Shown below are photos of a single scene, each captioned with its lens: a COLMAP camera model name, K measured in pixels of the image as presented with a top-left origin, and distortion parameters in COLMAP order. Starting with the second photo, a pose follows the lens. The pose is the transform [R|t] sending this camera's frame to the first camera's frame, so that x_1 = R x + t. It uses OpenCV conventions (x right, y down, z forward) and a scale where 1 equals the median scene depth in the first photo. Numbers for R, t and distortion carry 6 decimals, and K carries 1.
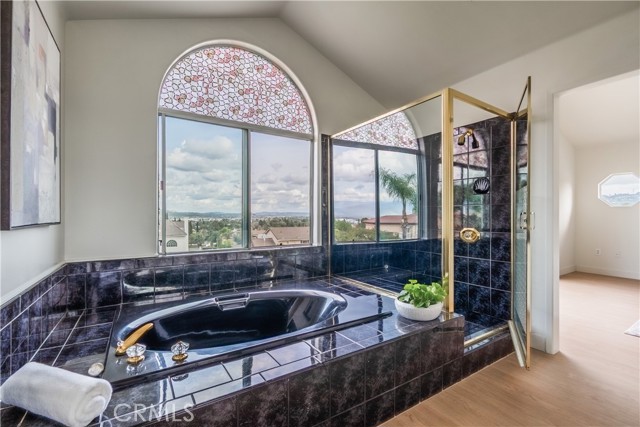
lens RADIAL K [[278.4, 0, 323.6], [0, 278.4, 214.7], [0, 0, 1]] dist [-0.001273, -0.000235]
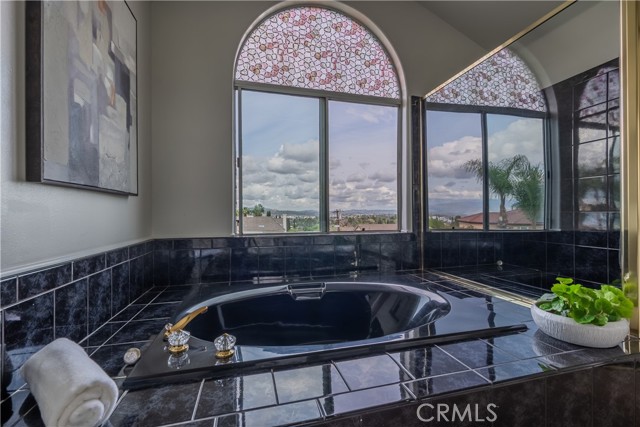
lens RADIAL K [[272.2, 0, 331.9], [0, 272.2, 205.5], [0, 0, 1]] dist [-0.001807, -0.000235]
pose [[0.958510, -0.006532, -0.284983, -0.006863], [-0.001169, 0.999639, -0.026842, 0.065435], [0.285055, 0.026062, 0.958157, 0.192462]]
